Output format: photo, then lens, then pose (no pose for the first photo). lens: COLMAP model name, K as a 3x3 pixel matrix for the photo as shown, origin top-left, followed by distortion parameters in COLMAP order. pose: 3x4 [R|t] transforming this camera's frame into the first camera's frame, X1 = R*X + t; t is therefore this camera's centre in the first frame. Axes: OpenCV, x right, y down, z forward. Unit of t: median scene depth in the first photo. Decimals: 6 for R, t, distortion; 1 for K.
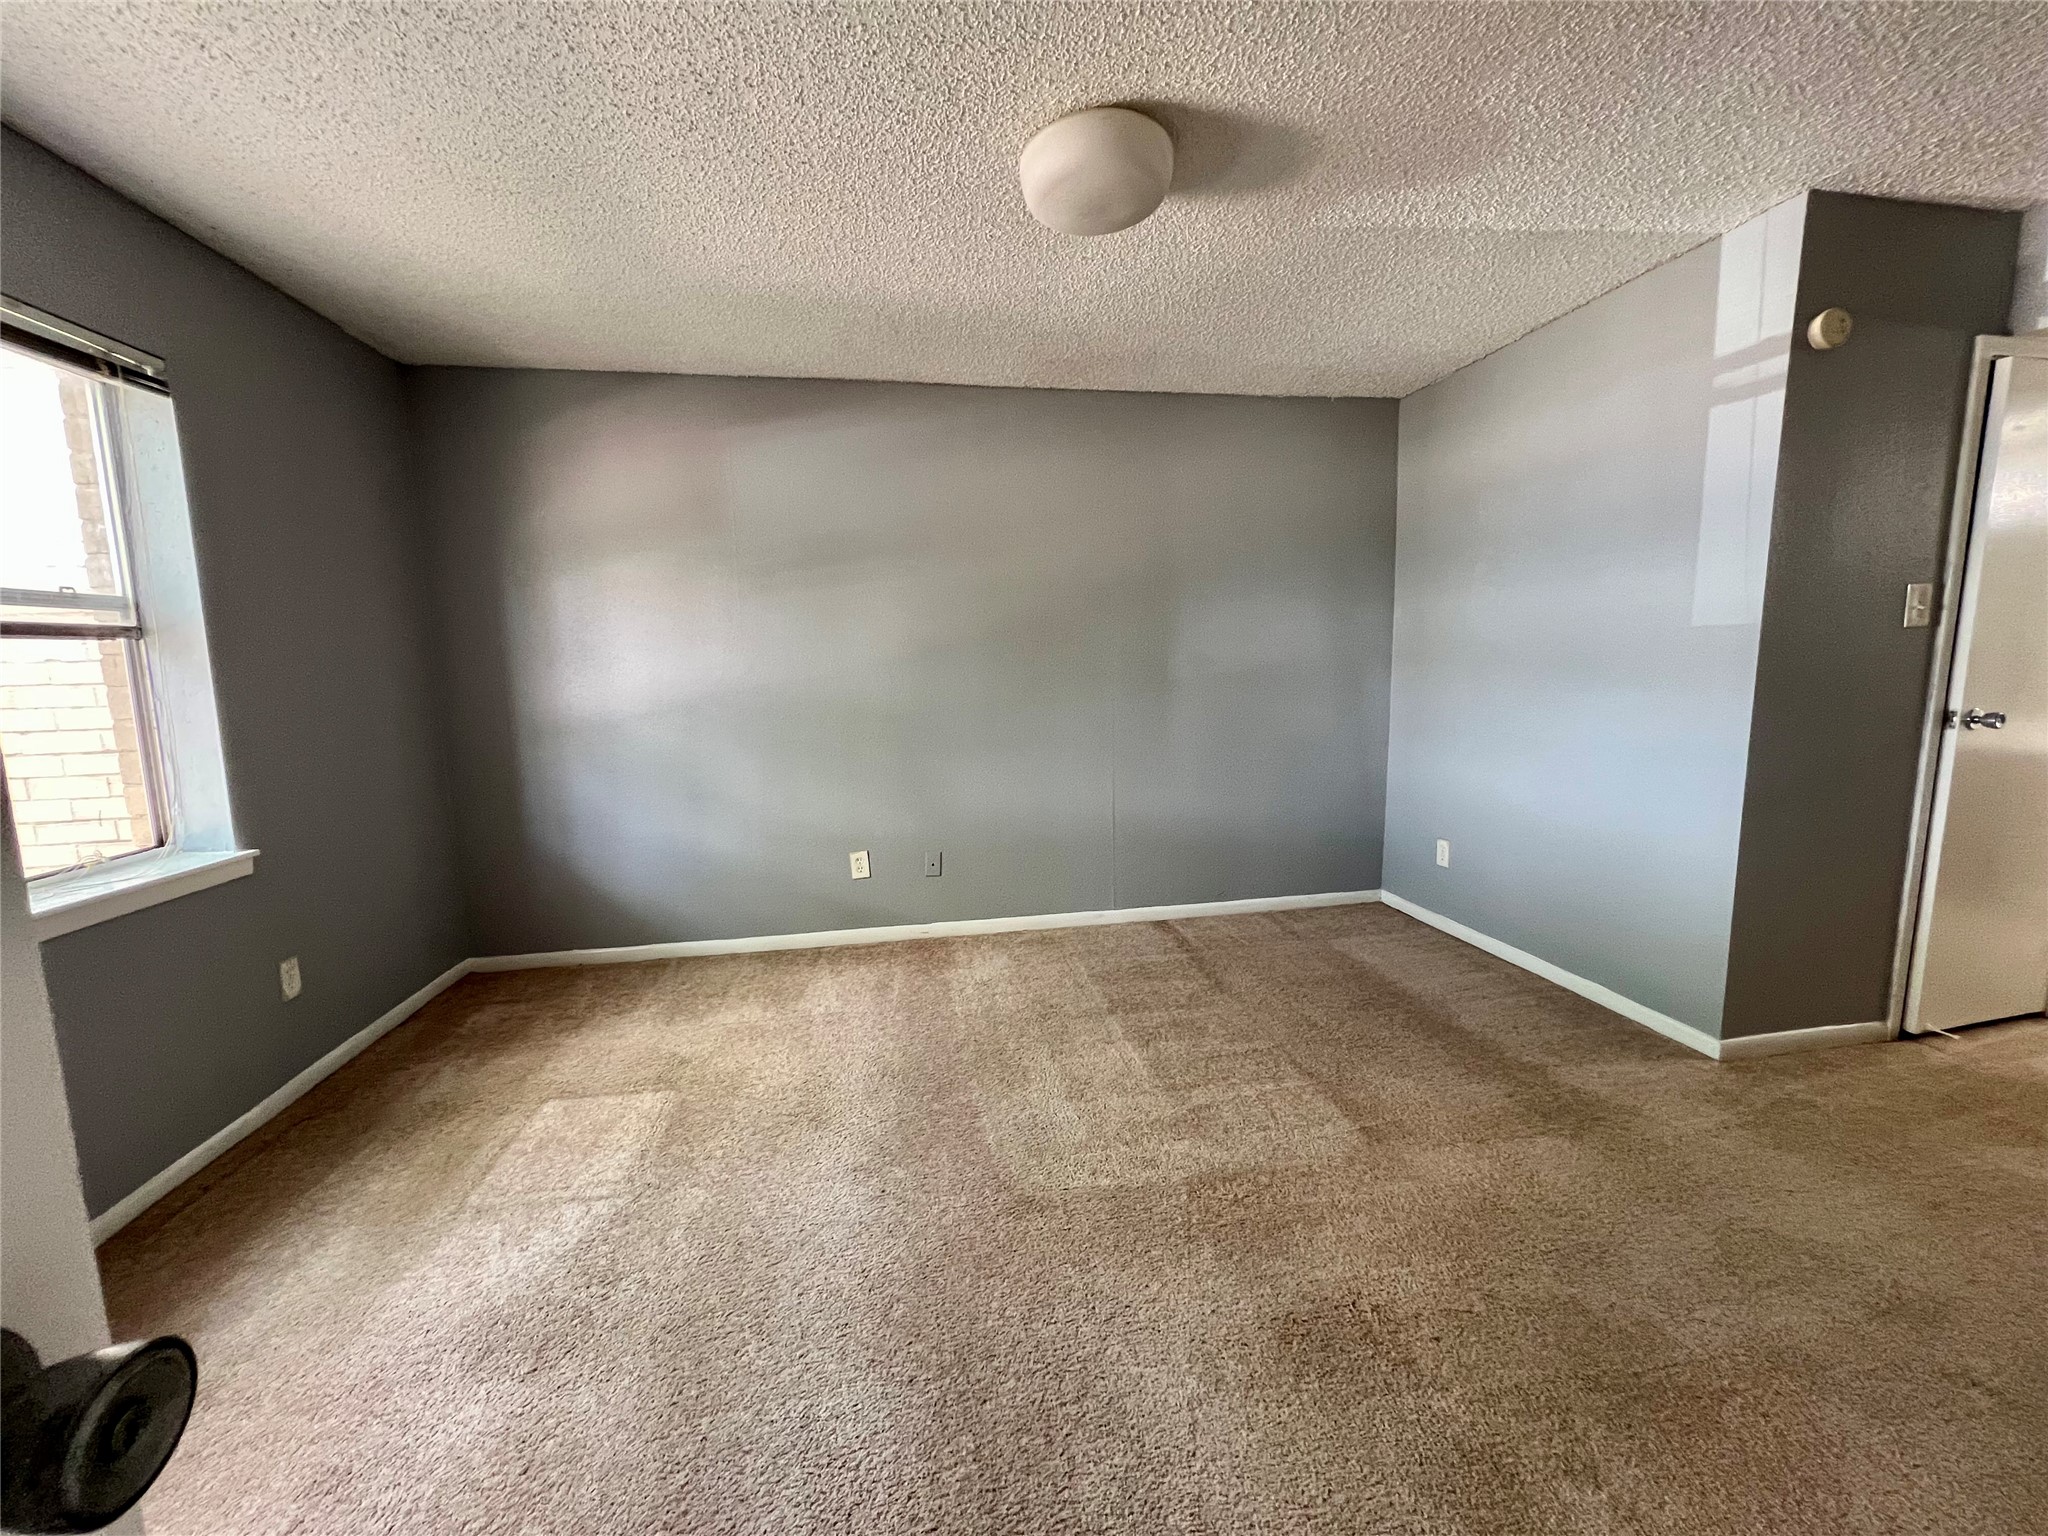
lens RADIAL K [[817.5, 0, 1020.2], [0, 817.5, 772.7], [0, 0, 1]] dist [-0.000228, -0.000180]
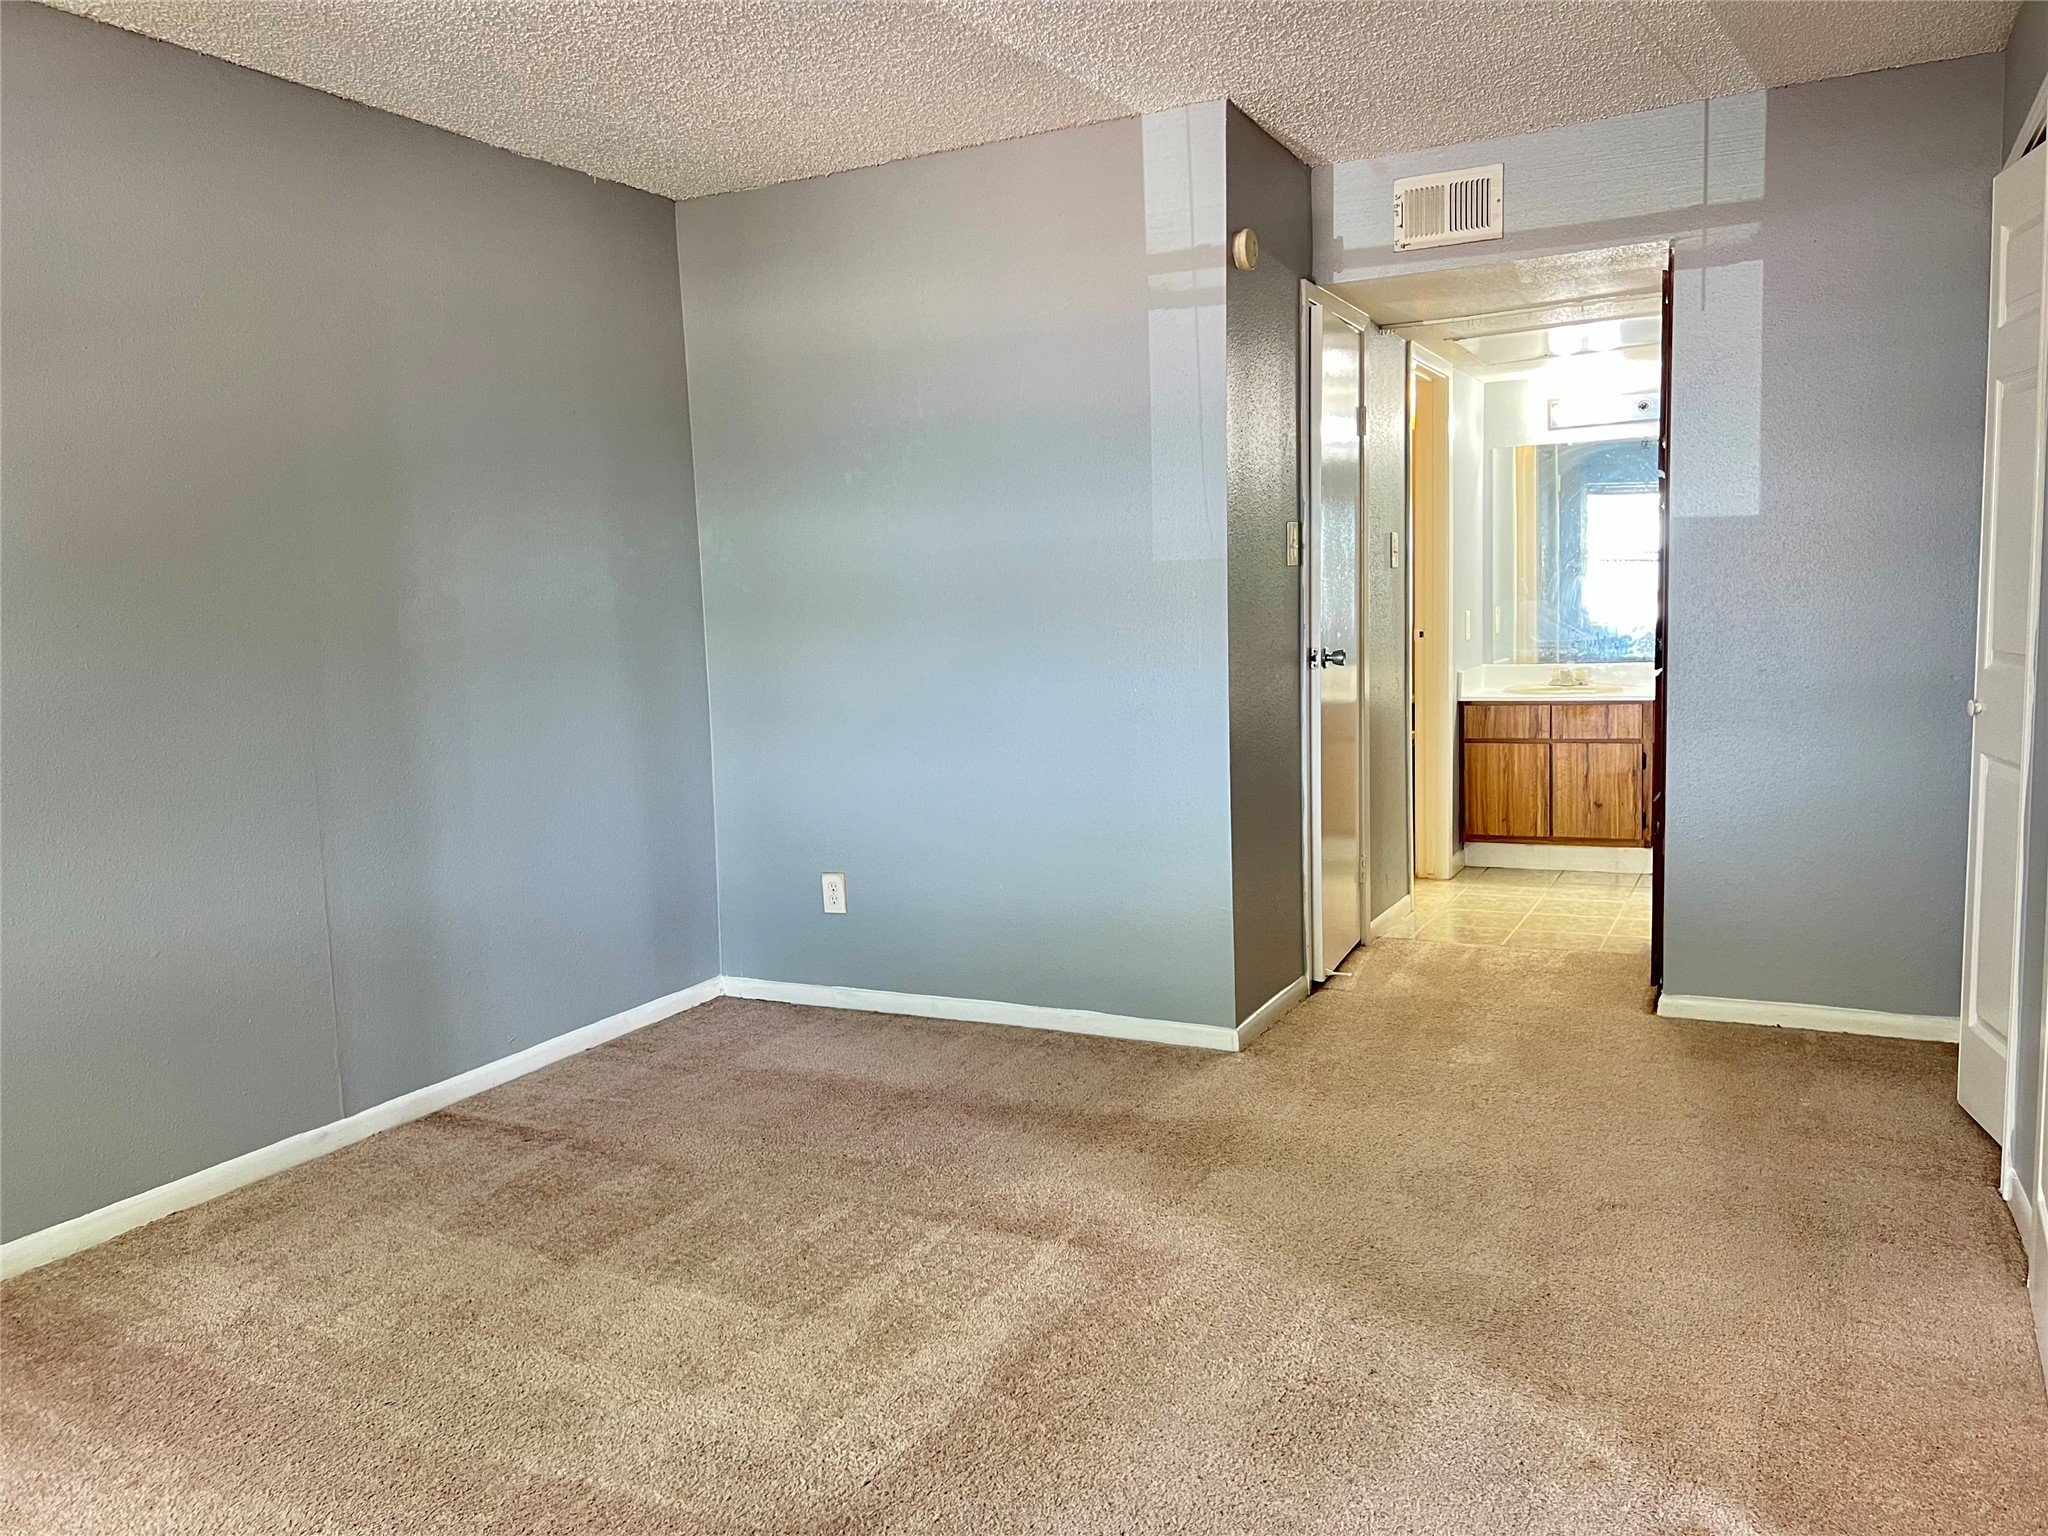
lens RADIAL K [[1535.2, 0, 1024.0], [0, 1535.2, 768.0], [0, 0, 1]] dist [0.067817, -0.079487]
pose [[0.601364, -0.087132, 0.794210, -0.620744], [0.125746, 0.991969, 0.013615, -0.002972], [-0.789018, 0.091681, 0.607491, 0.159267]]
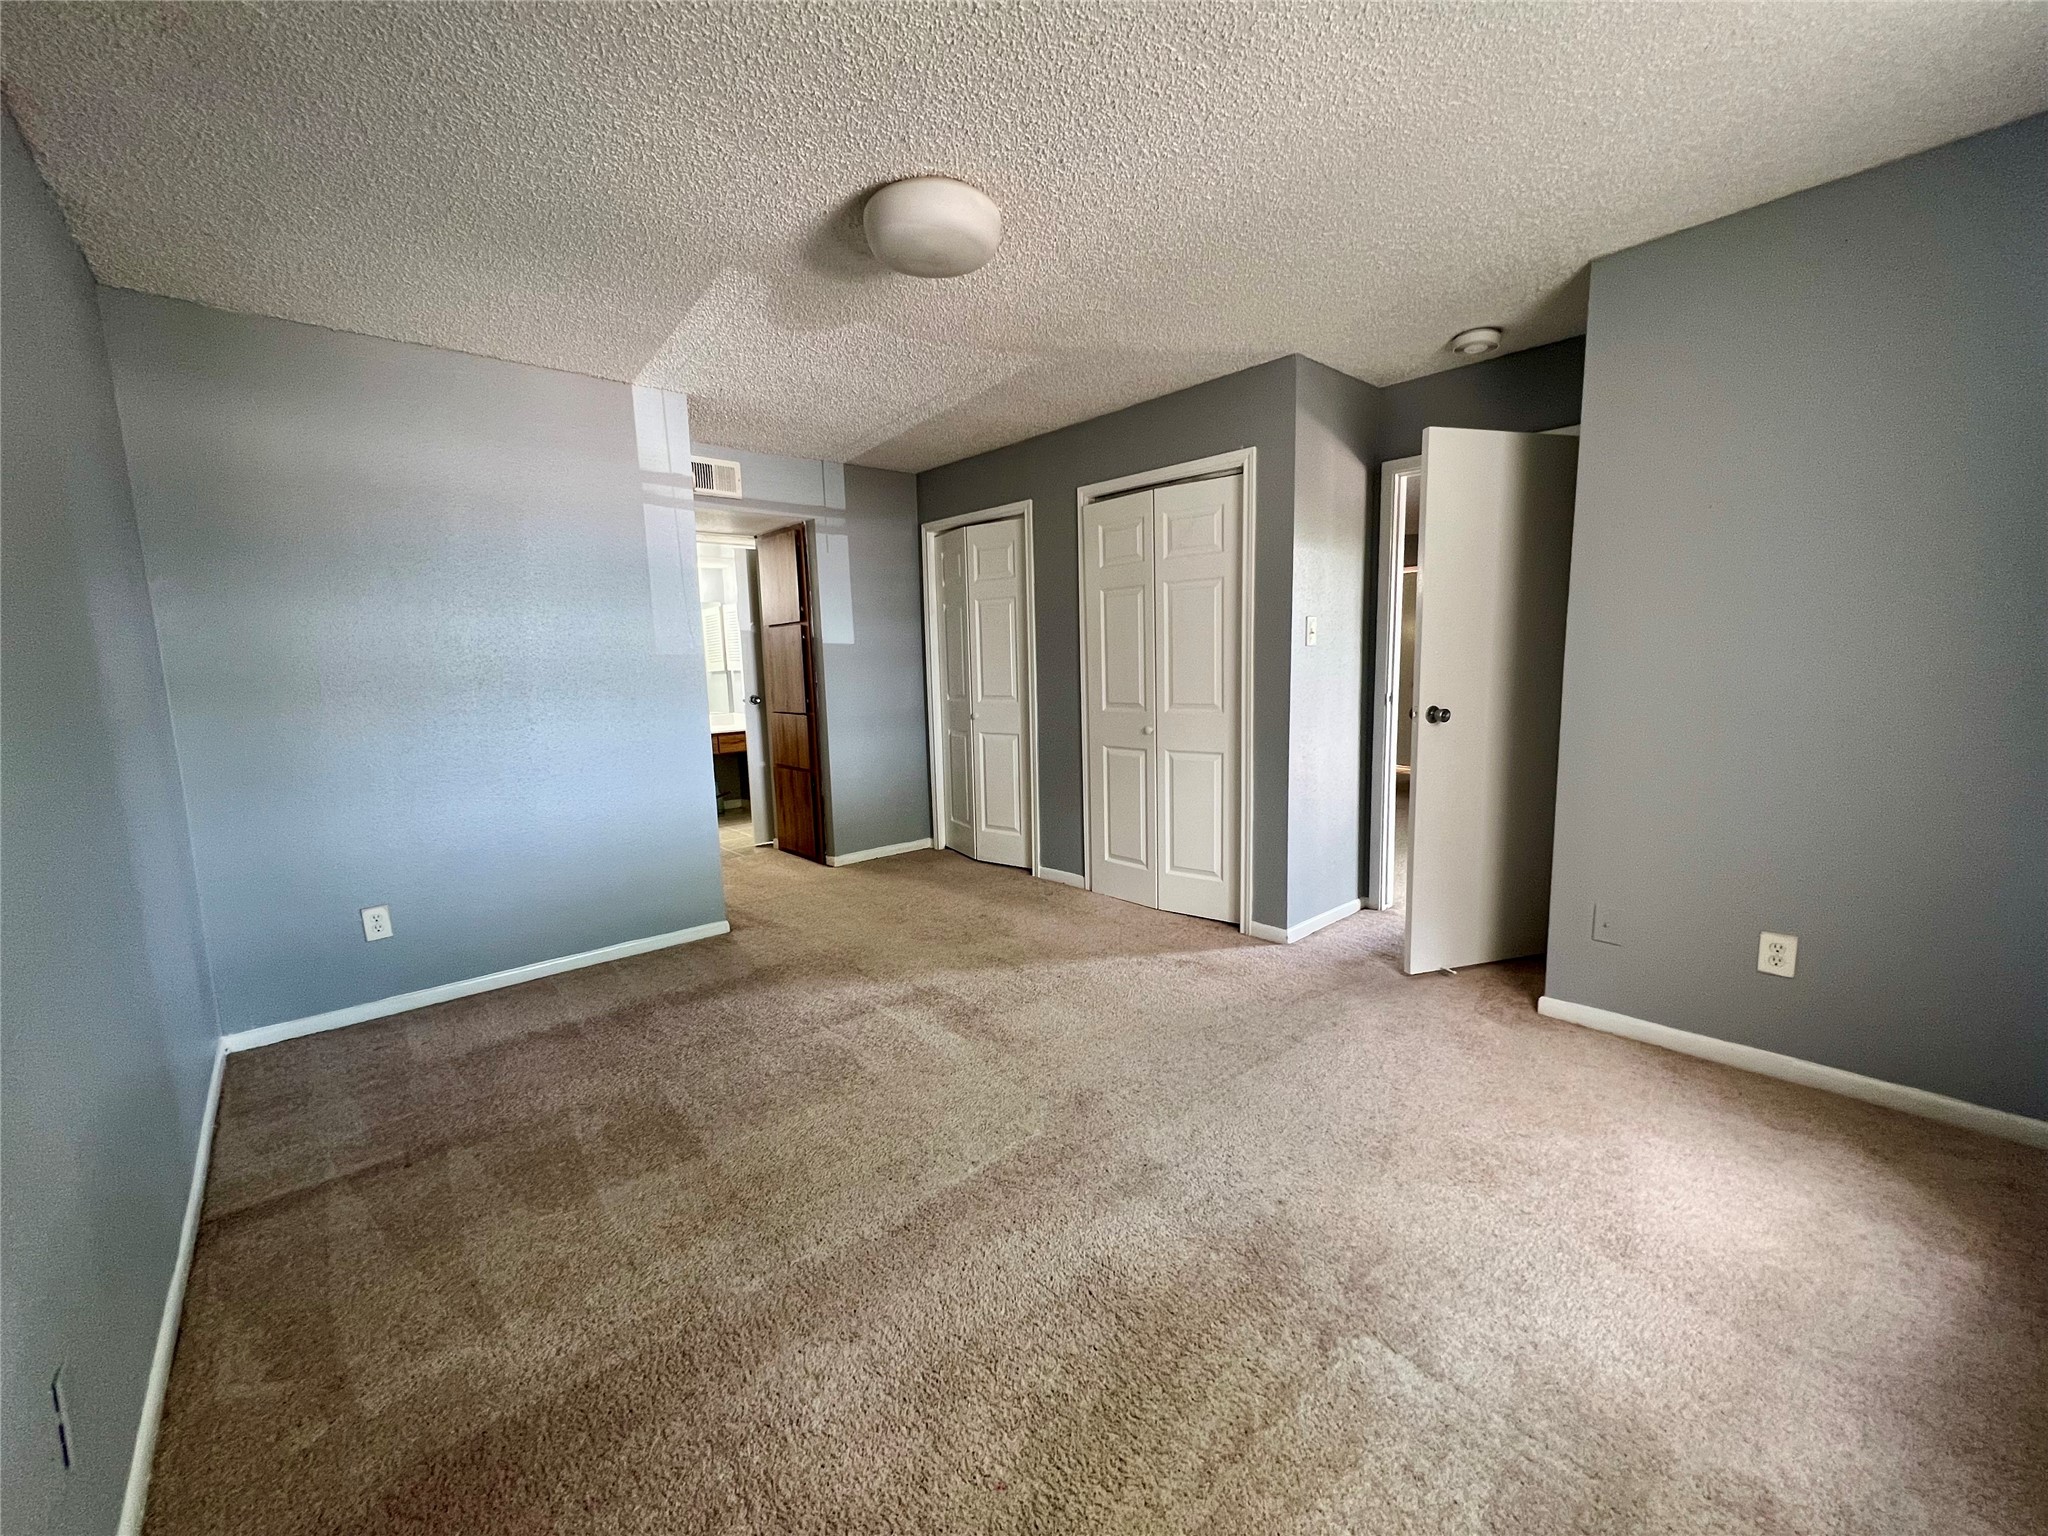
lens RADIAL K [[817.5, 0, 1020.2], [0, 817.5, 772.7], [0, 0, 1]] dist [-0.000228, -0.000180]
pose [[-0.522621, -0.081110, 0.848698, -0.805592], [0.150931, 0.970939, 0.185734, -0.165161], [-0.839099, 0.225163, -0.495191, 1.342919]]
